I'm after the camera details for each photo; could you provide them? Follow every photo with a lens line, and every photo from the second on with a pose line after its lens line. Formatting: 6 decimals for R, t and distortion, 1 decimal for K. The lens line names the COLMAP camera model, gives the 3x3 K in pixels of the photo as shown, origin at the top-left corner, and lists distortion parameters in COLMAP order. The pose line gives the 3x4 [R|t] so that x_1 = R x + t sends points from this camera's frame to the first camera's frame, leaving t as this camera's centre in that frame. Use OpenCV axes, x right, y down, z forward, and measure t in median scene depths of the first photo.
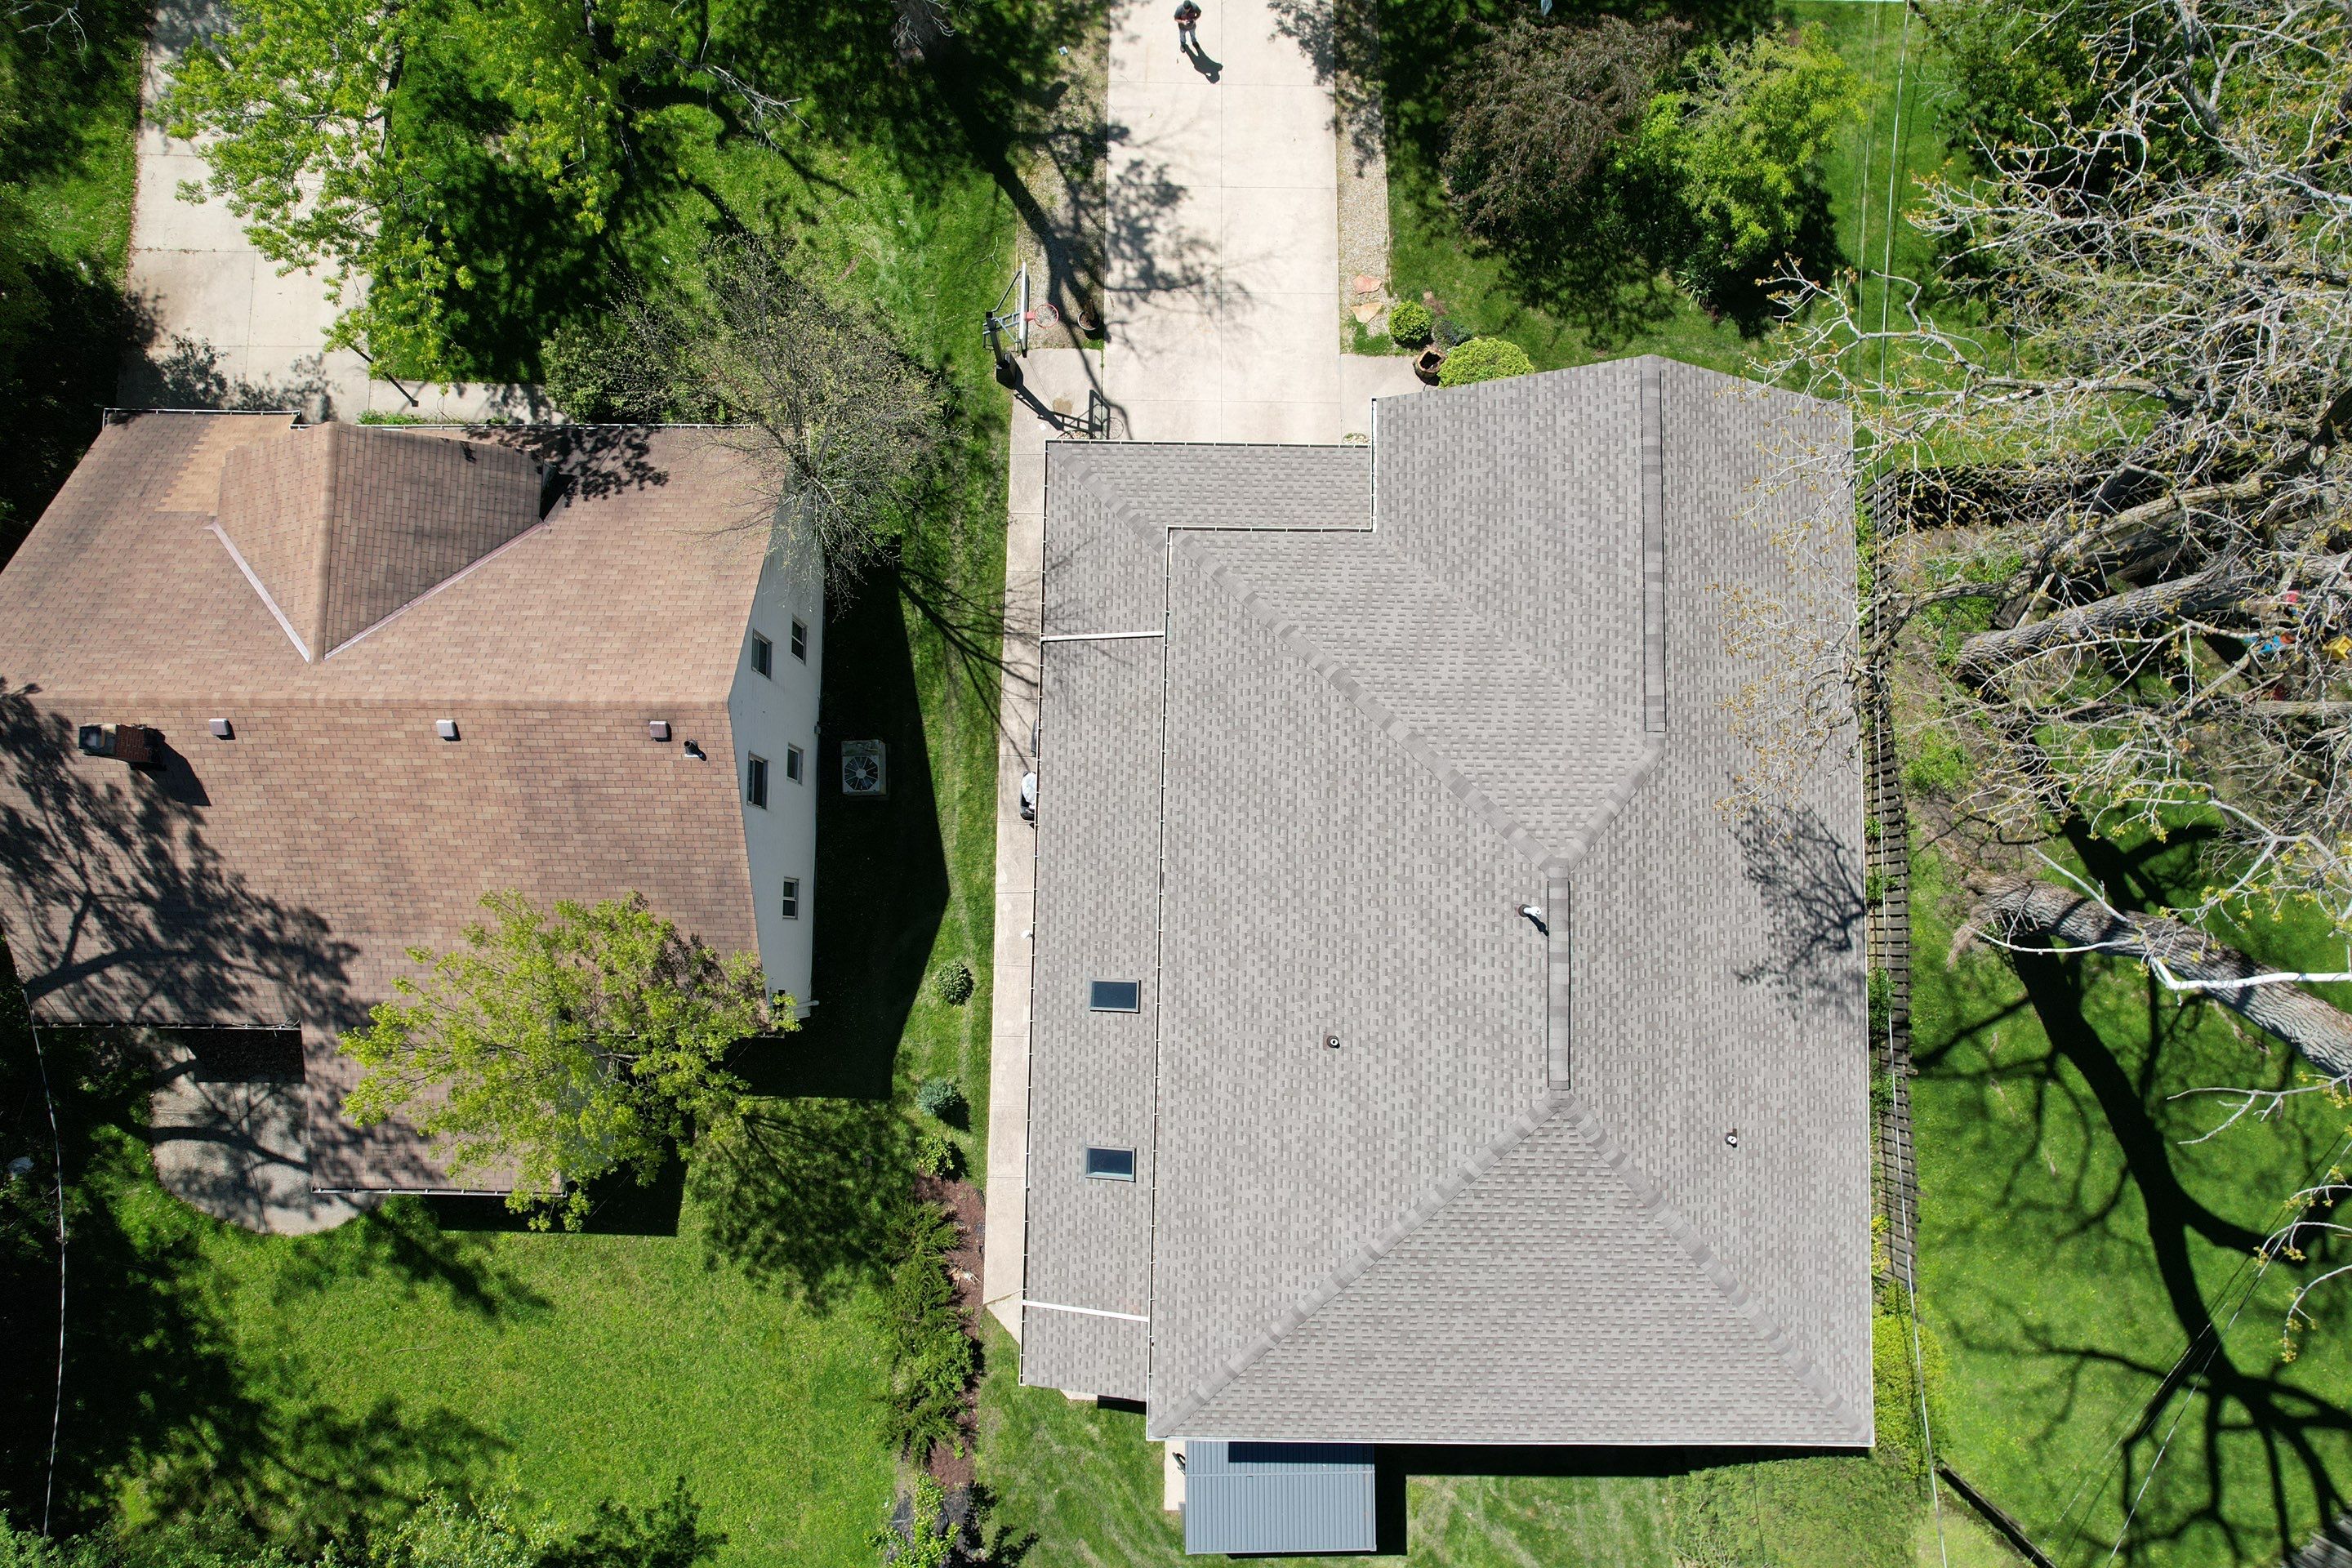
lens RADIAL K [[1521.1, 0, 1172.0], [0, 1521.1, 780.5], [0, 0, 1]] dist [-0.080328, 0.072230]
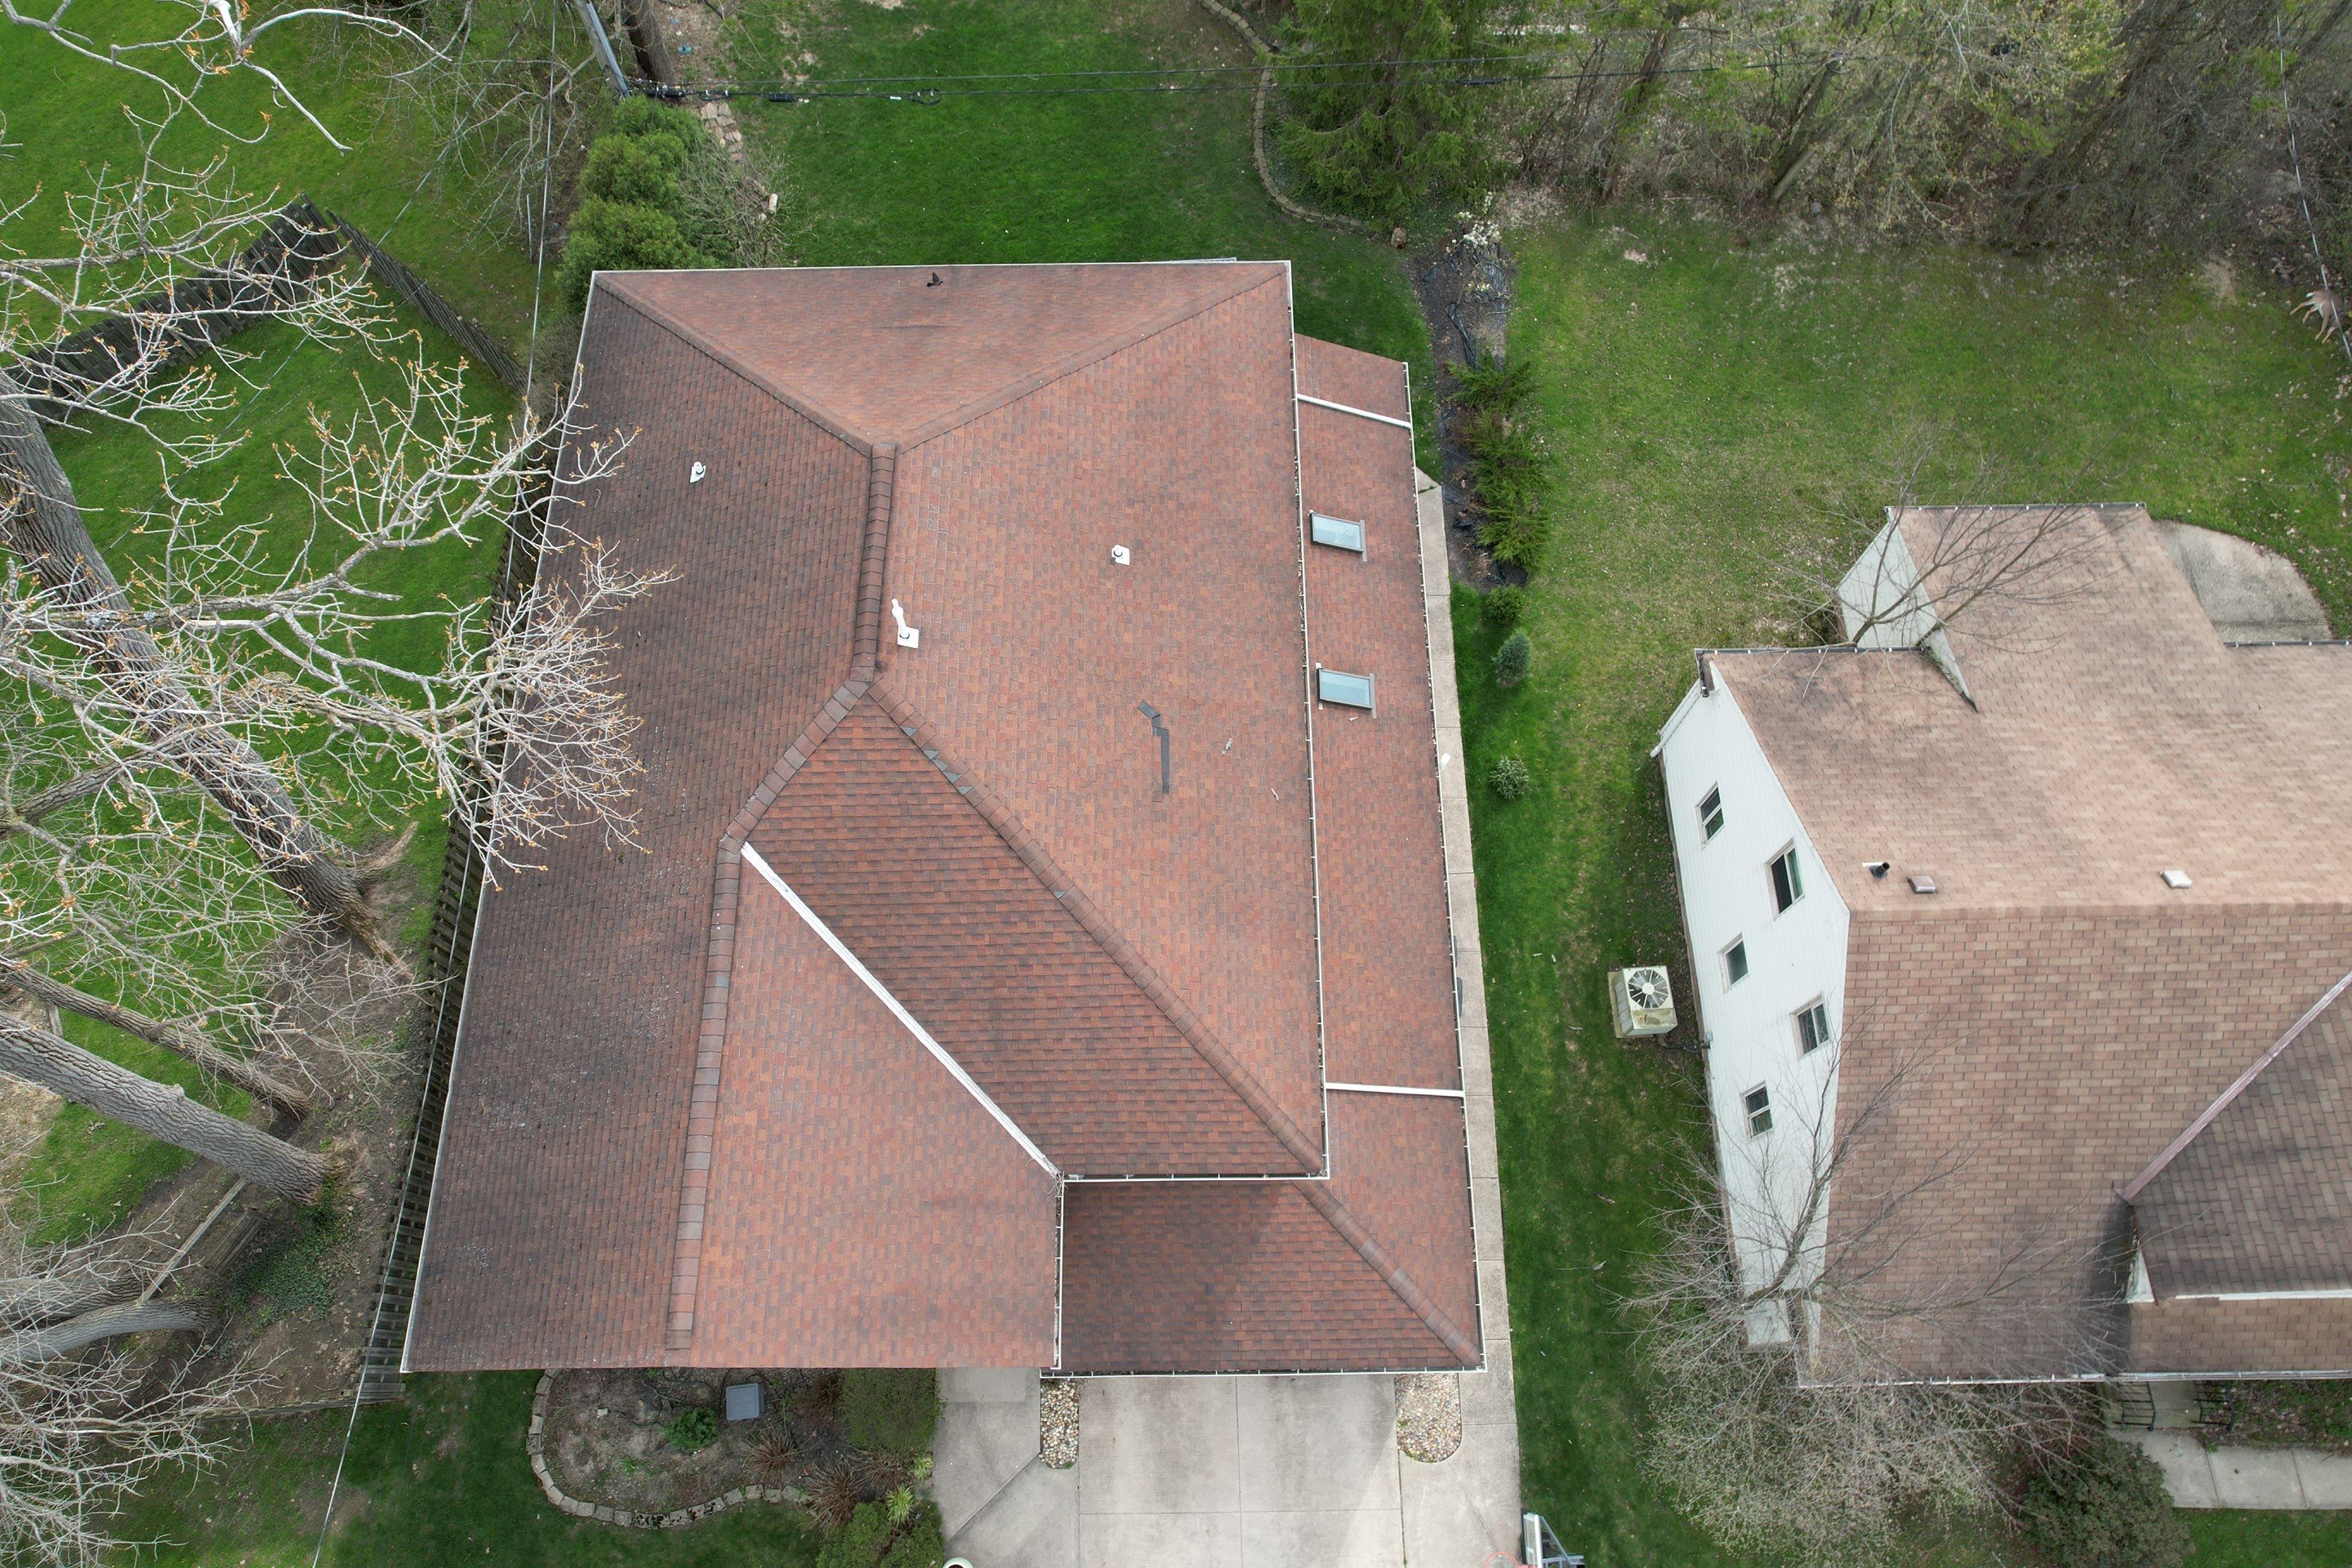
lens RADIAL K [[1521.1, 0, 1178.7], [0, 1521.1, 780.3], [0, 0, 1]] dist [-0.080328, 0.072230]
pose [[-0.999616, 0.027619, -0.002404, 0.058001], [-0.025496, -0.881806, 0.470923, -0.296309], [0.010887, 0.470803, 0.882171, 0.195665]]
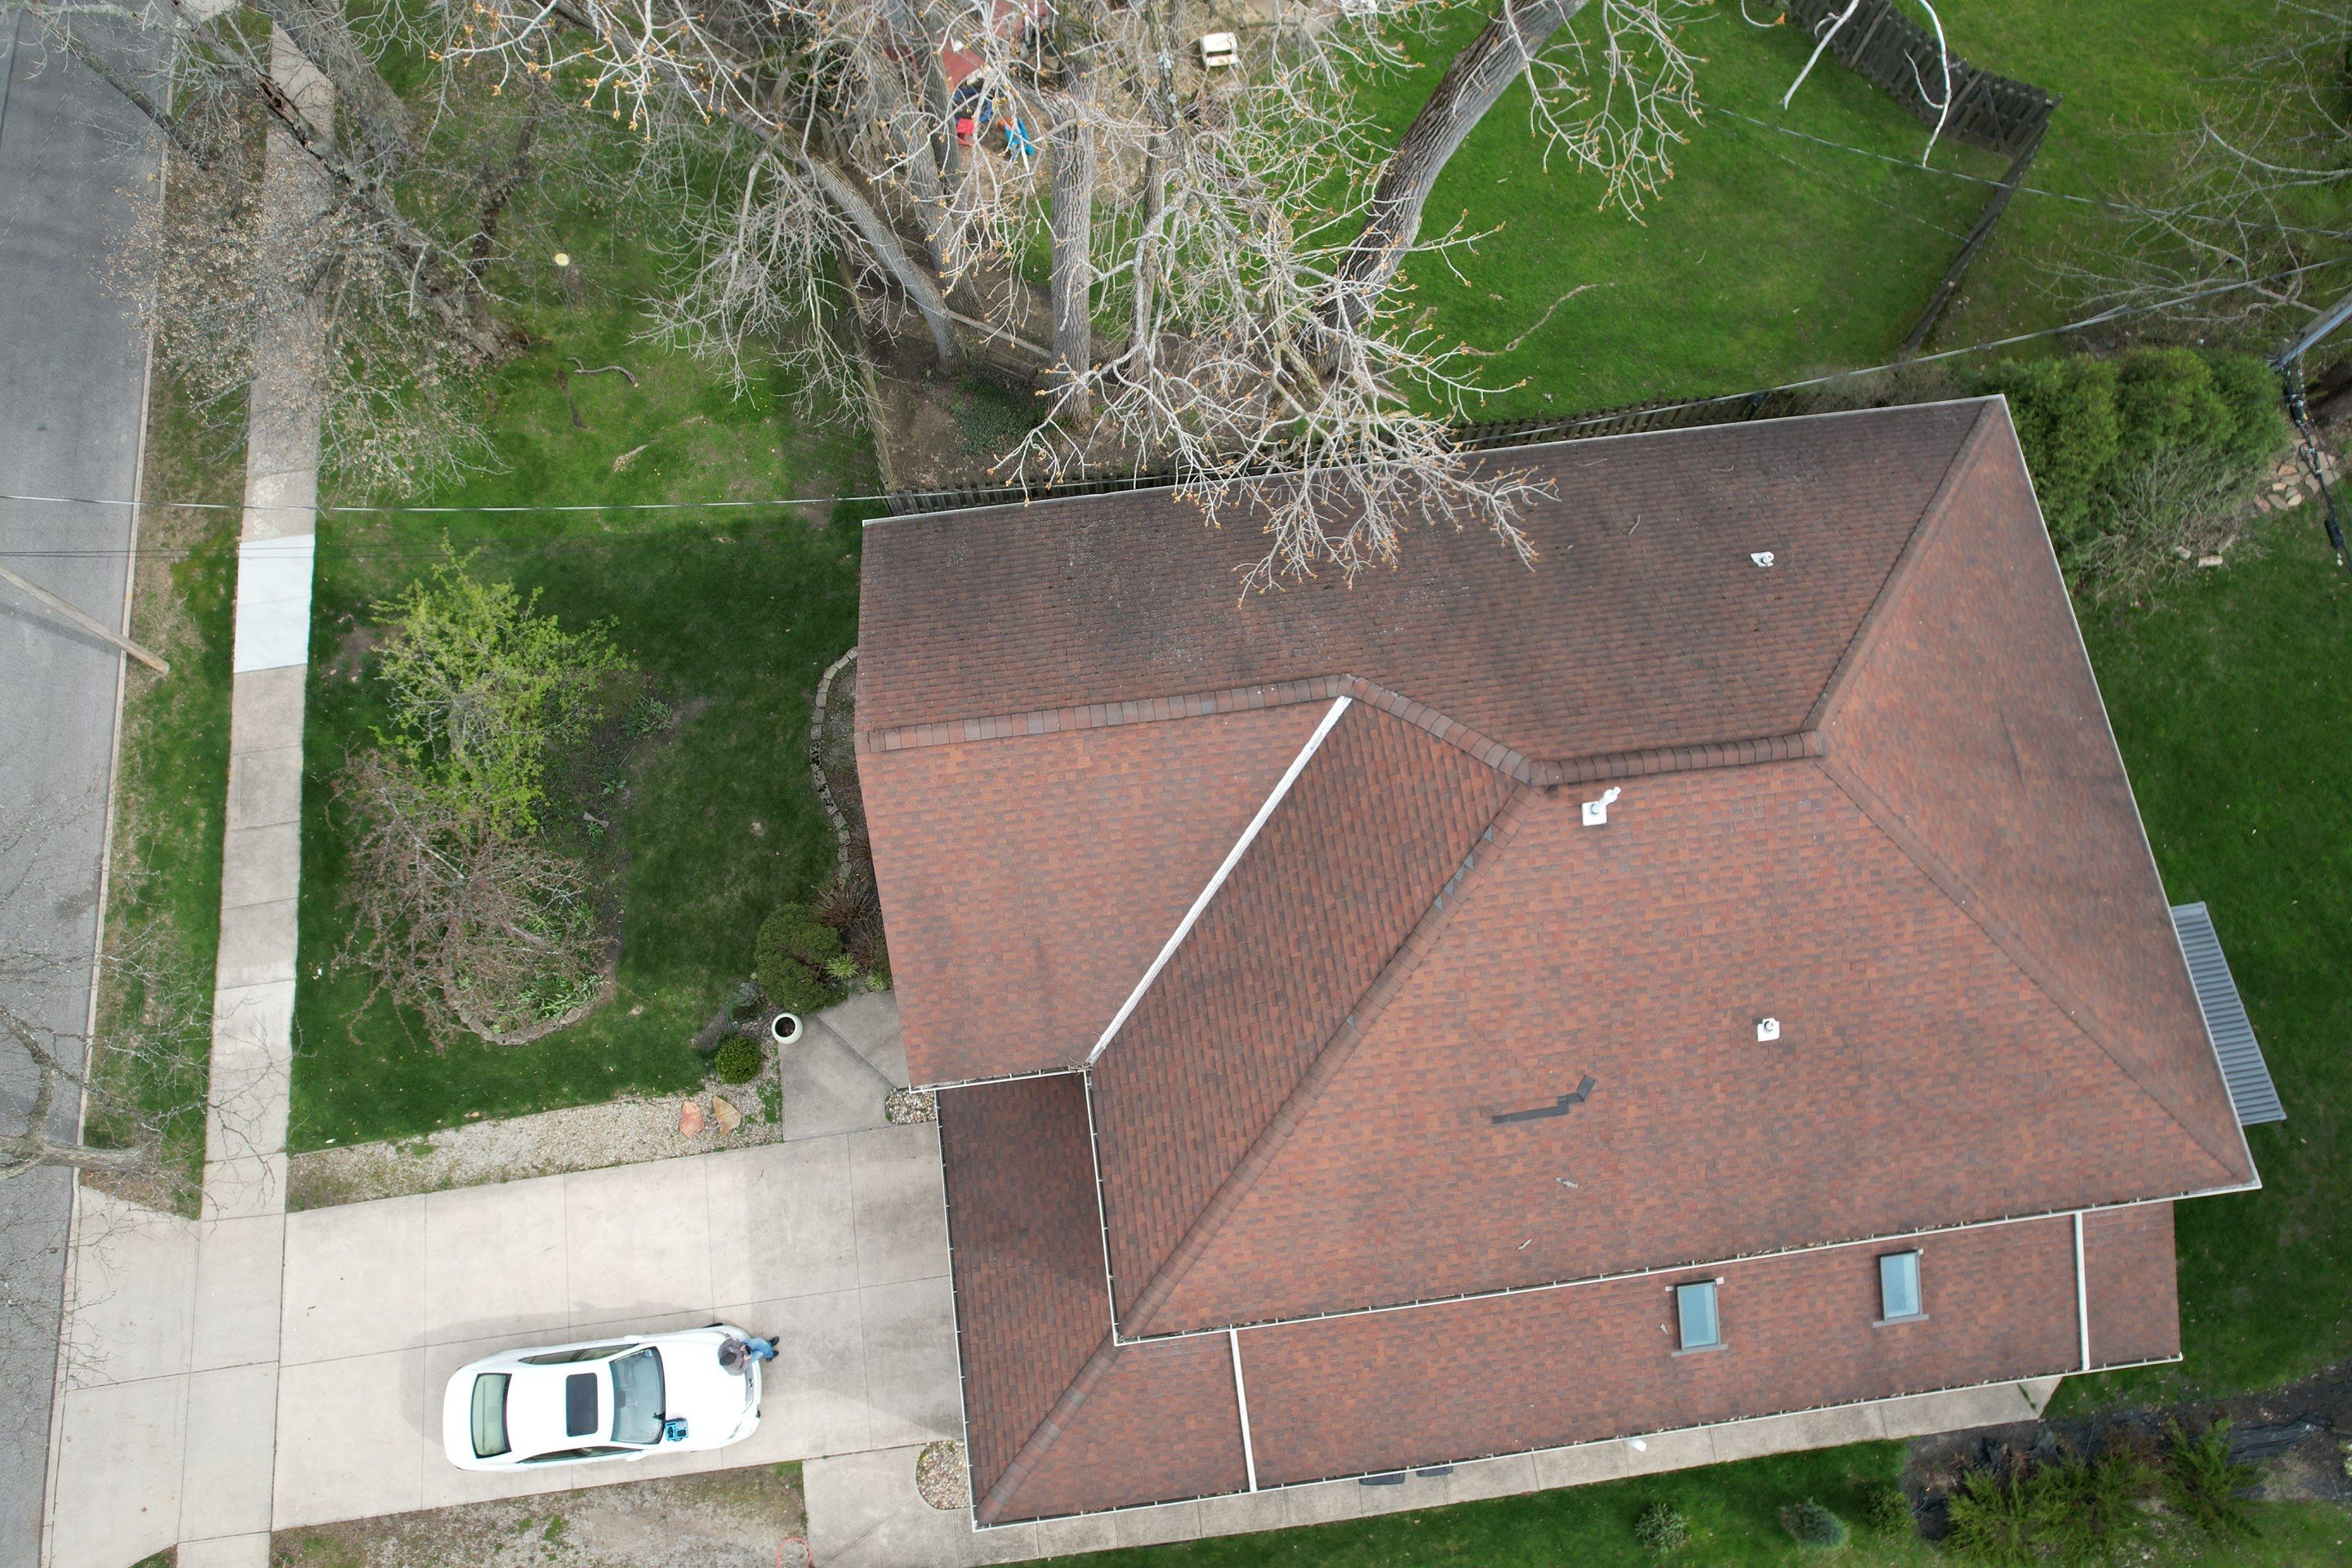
lens RADIAL K [[1521.1, 0, 1171.6], [0, 1521.1, 781.4], [0, 0, 1]] dist [-0.080328, 0.072230]
pose [[-0.143674, -0.946108, 0.290235, 0.033221], [0.985061, -0.108589, 0.133653, -0.178042], [-0.094934, 0.305102, 0.947576, 0.183650]]
